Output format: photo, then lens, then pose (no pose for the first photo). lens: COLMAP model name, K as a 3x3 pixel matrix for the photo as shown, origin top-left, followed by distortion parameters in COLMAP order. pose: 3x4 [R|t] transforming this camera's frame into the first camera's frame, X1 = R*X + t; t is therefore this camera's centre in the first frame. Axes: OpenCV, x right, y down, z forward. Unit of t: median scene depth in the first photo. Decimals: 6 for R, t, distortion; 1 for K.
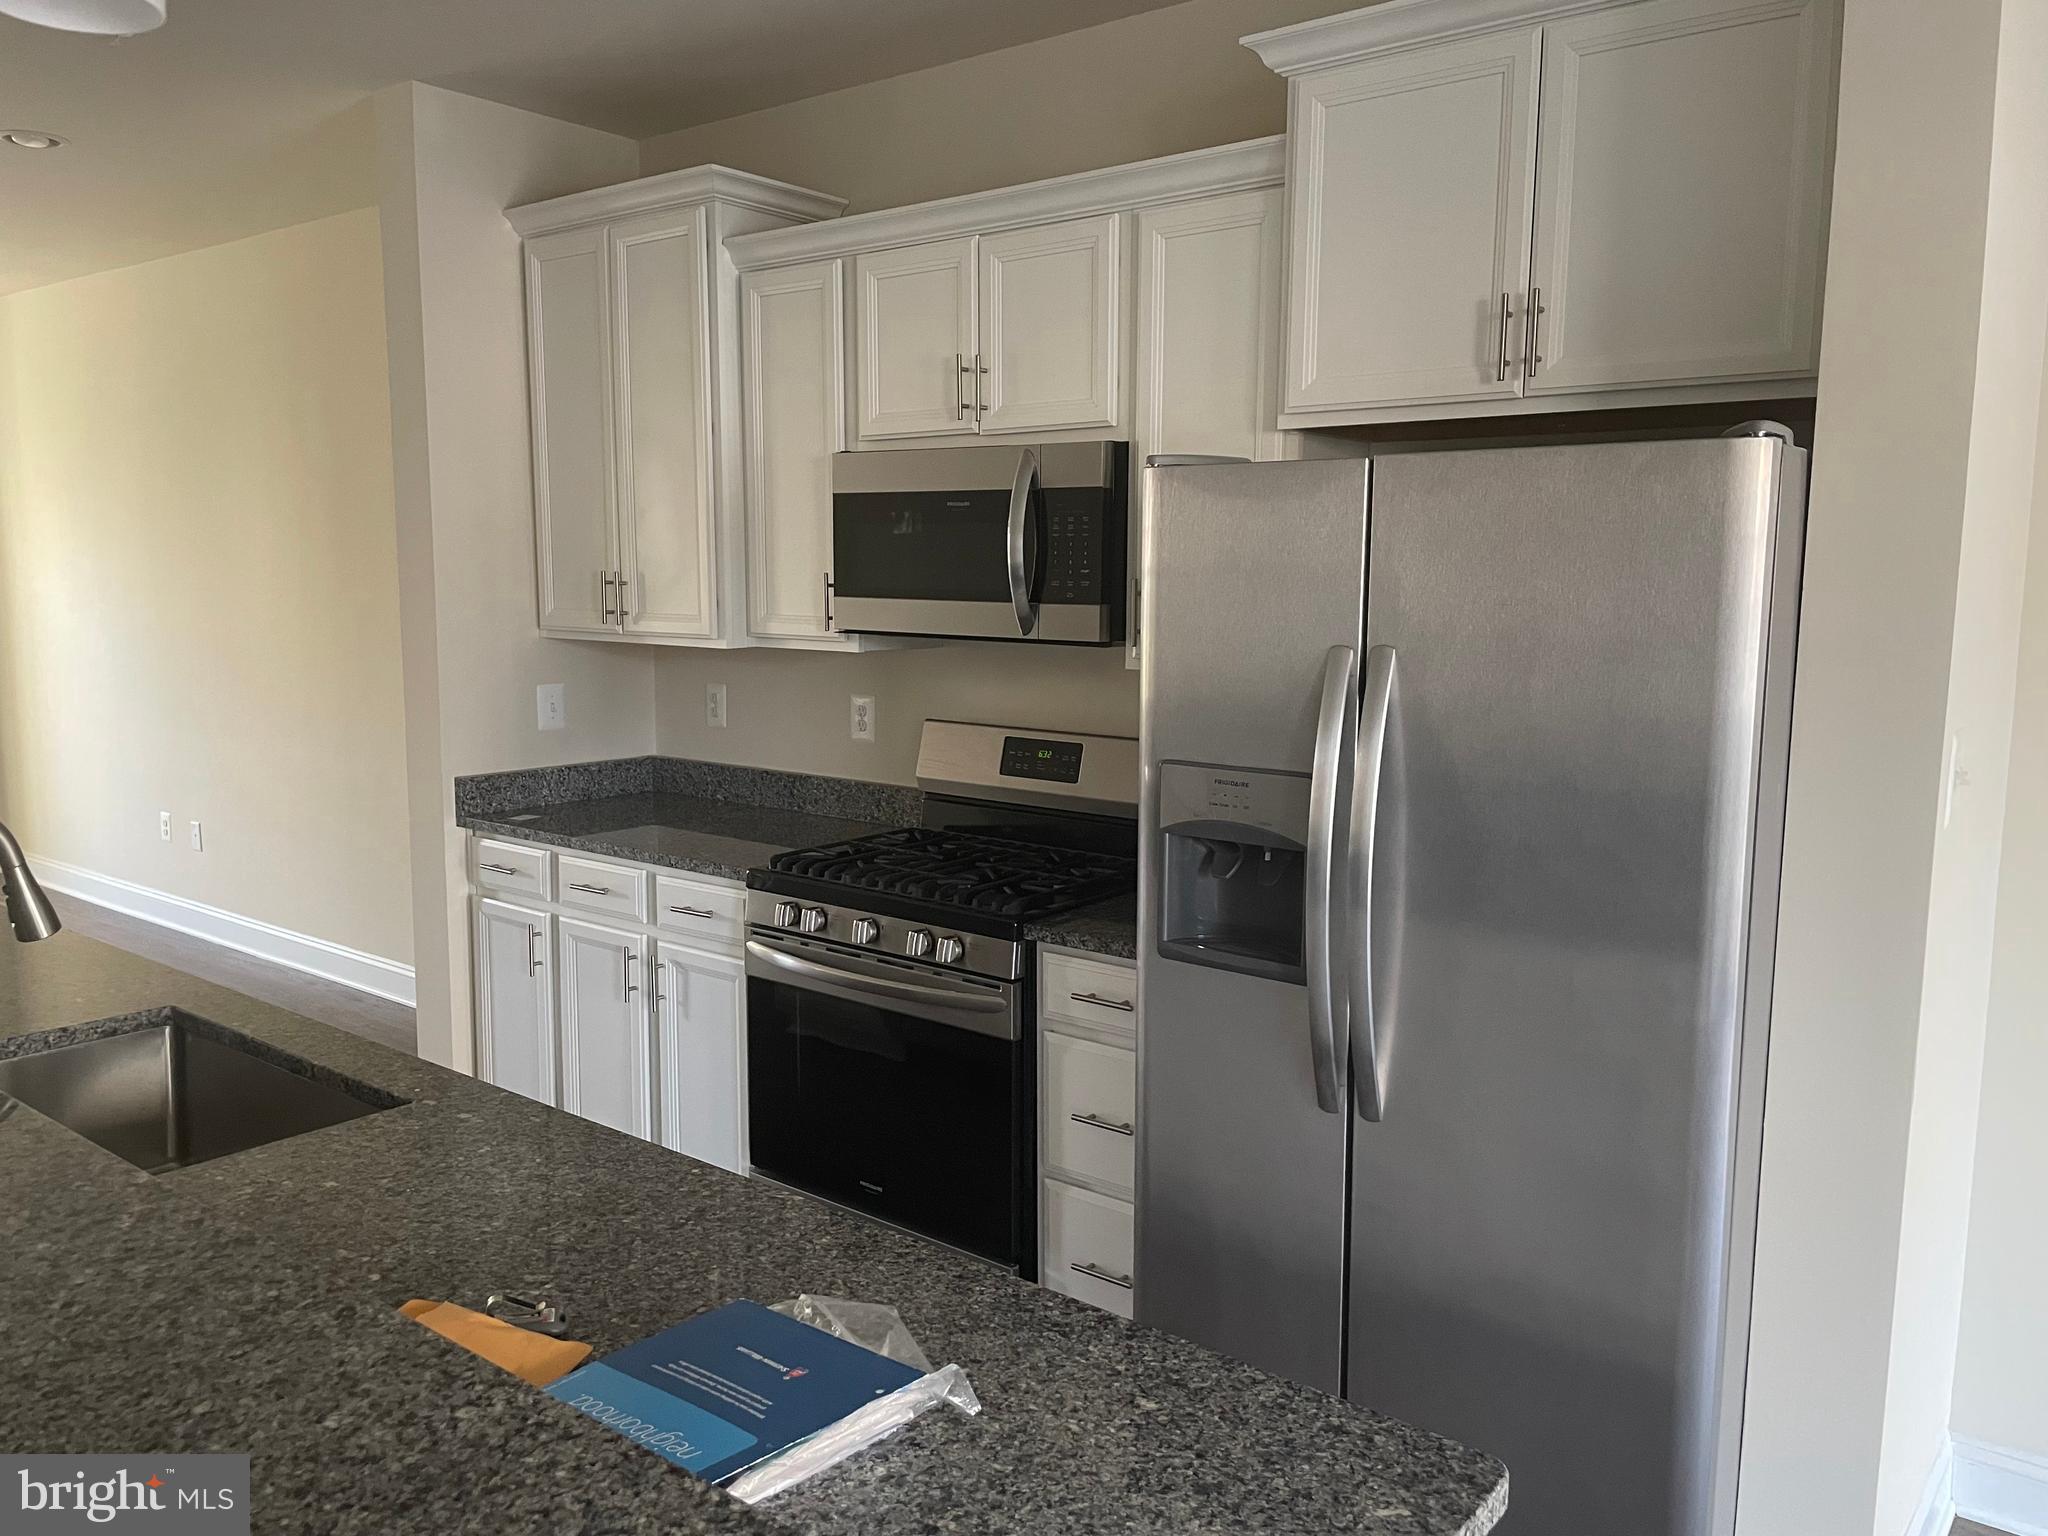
lens RADIAL K [[1563.3, 0, 1021.0], [0, 1563.3, 781.5], [0, 0, 1]] dist [0.009102, -0.007084]
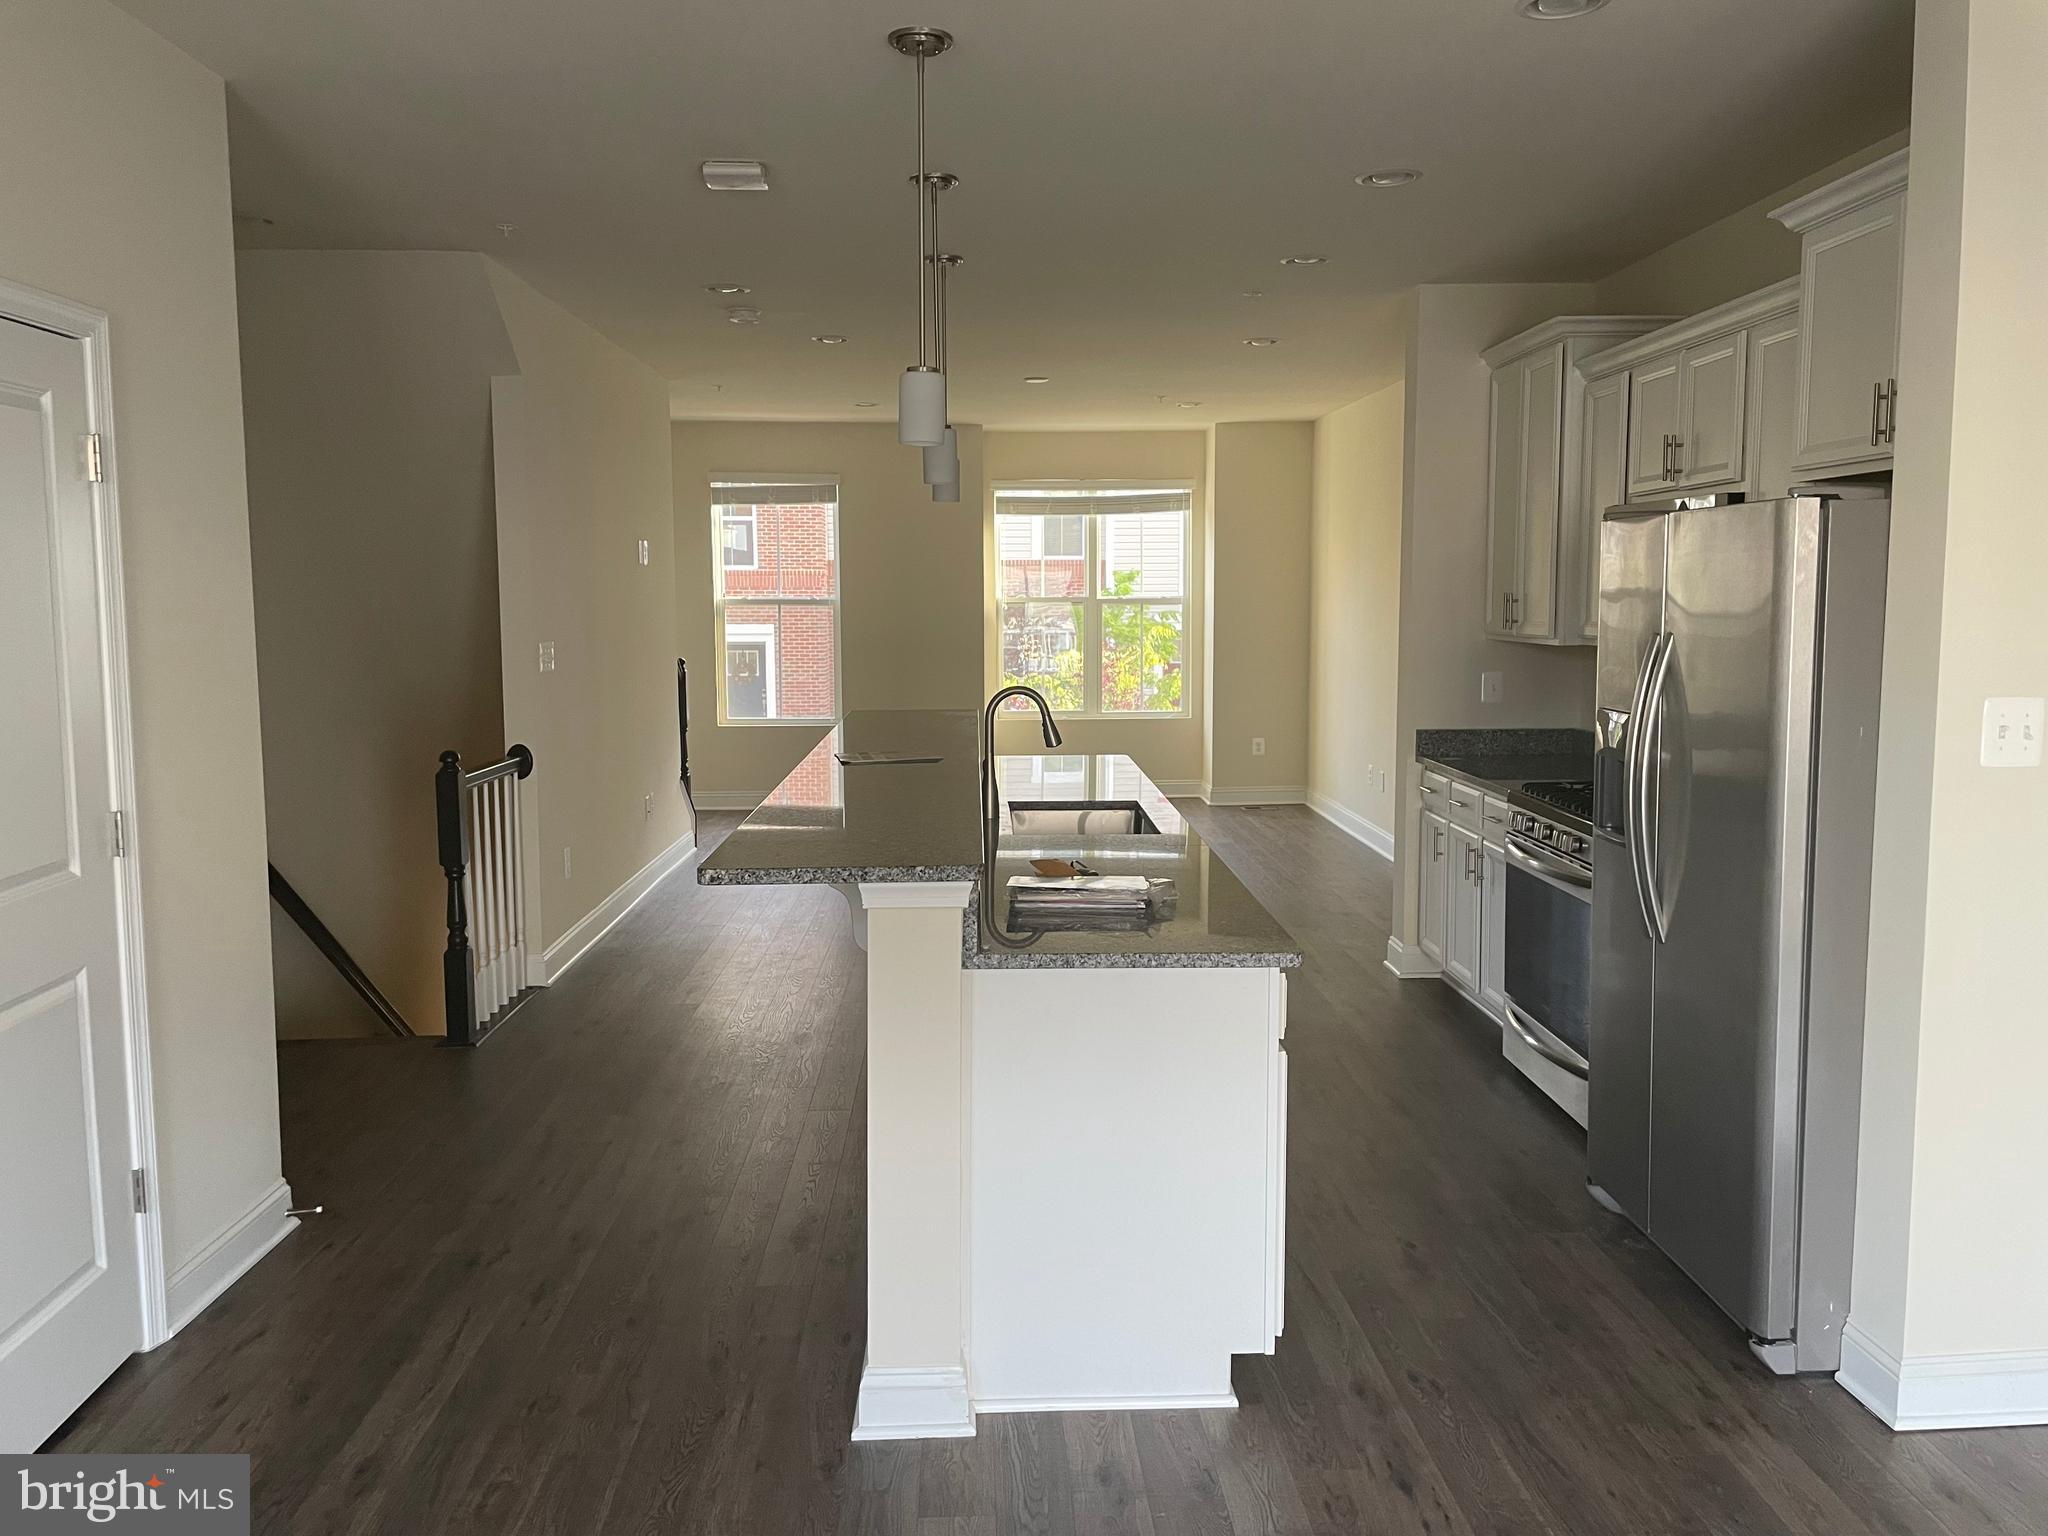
lens RADIAL K [[1563.3, 0, 1034.2], [0, 1563.3, 752.5], [0, 0, 1]] dist [0.009102, -0.007084]
pose [[0.646847, 0.070763, -0.759329, 0.569484], [-0.100311, 0.994930, 0.007267, 0.047608], [0.755993, 0.071469, 0.650666, -0.272487]]
